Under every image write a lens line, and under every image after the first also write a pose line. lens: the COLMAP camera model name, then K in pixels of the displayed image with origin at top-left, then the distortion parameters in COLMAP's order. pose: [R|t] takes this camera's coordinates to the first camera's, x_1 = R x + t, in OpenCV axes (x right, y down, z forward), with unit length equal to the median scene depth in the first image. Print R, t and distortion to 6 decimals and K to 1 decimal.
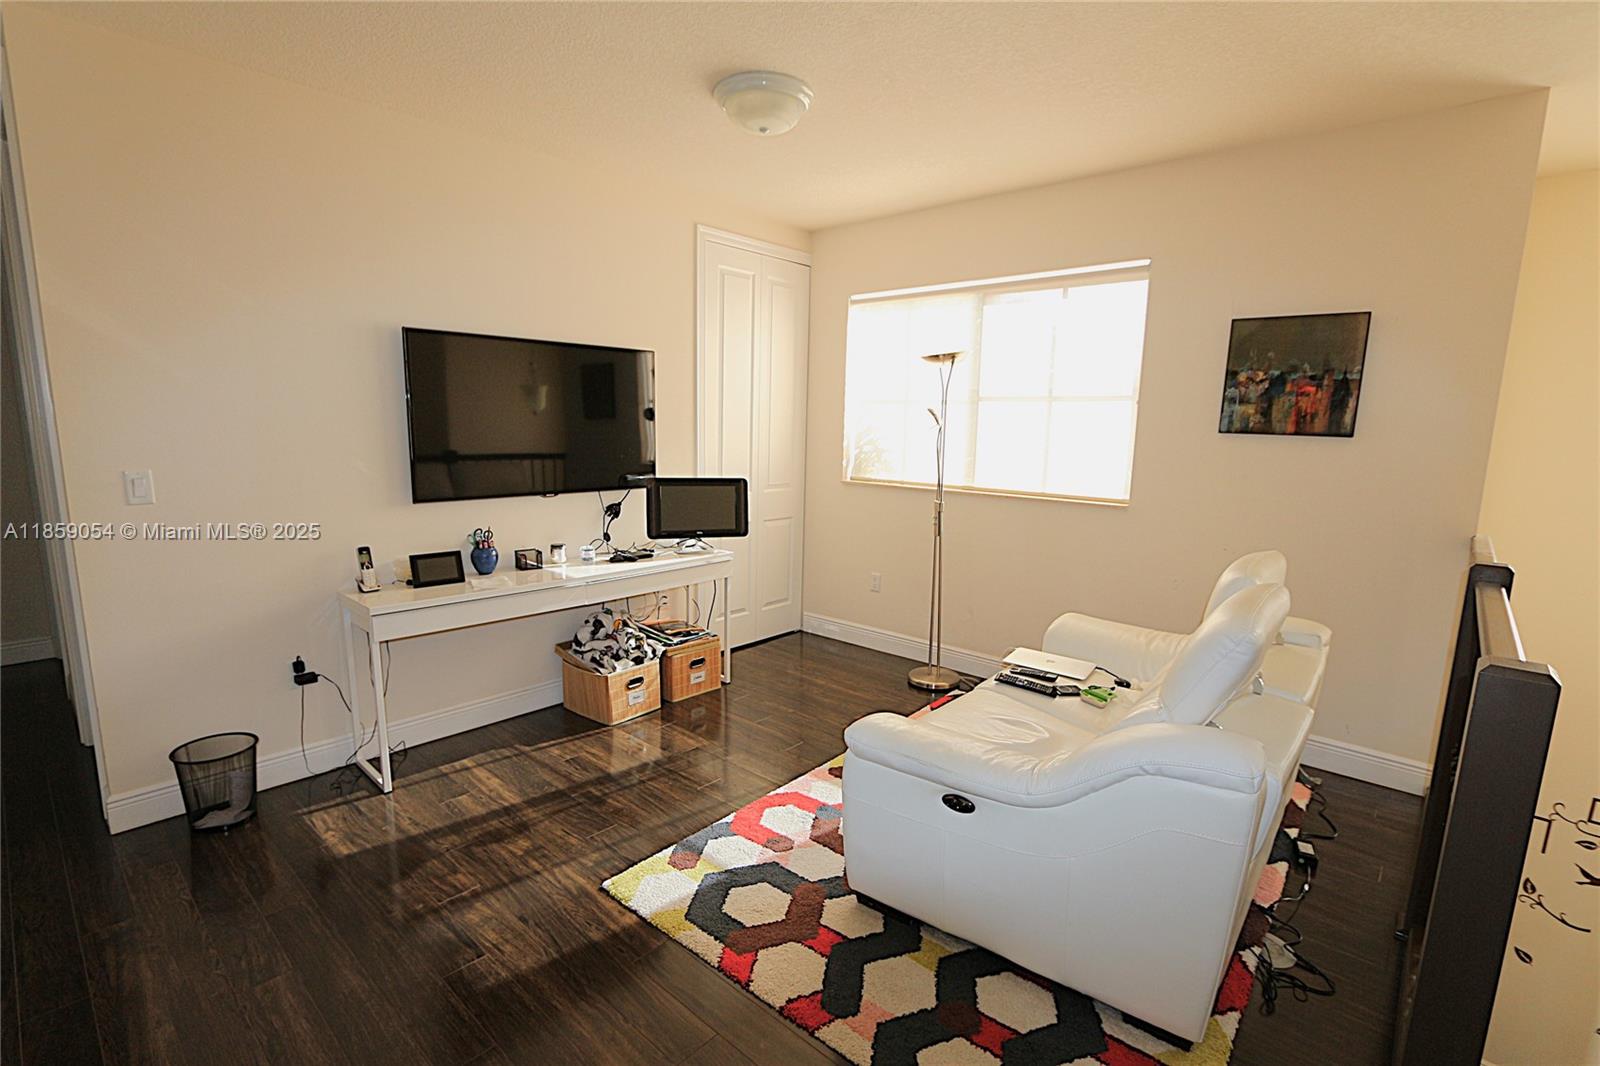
lens RADIAL K [[742.0, 0, 789.3], [0, 742.0, 538.1], [0, 0, 1]] dist [-0.018468, 0.000094]
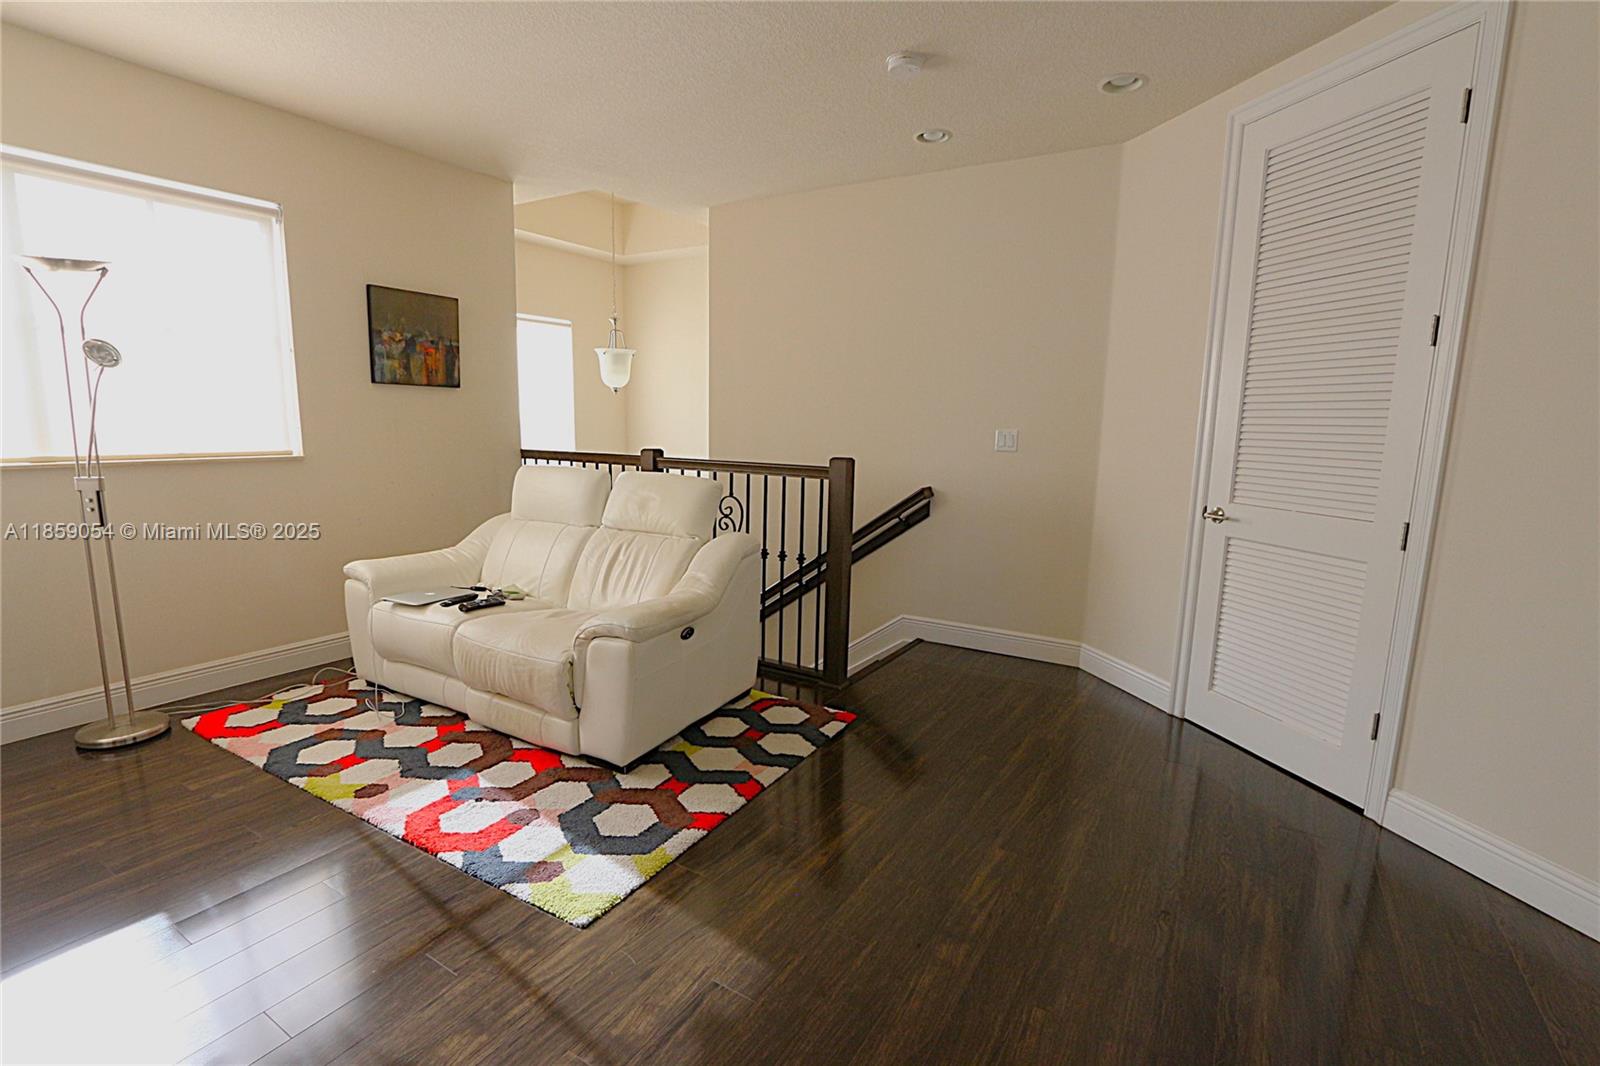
lens RADIAL K [[742.0, 0, 789.3], [0, 742.0, 538.1], [0, 0, 1]] dist [-0.018468, 0.000094]
pose [[-0.173361, -0.179720, 0.968321, -0.731249], [0.129449, 0.970521, 0.203304, -0.060190], [-0.976314, 0.160593, -0.144986, 0.600070]]
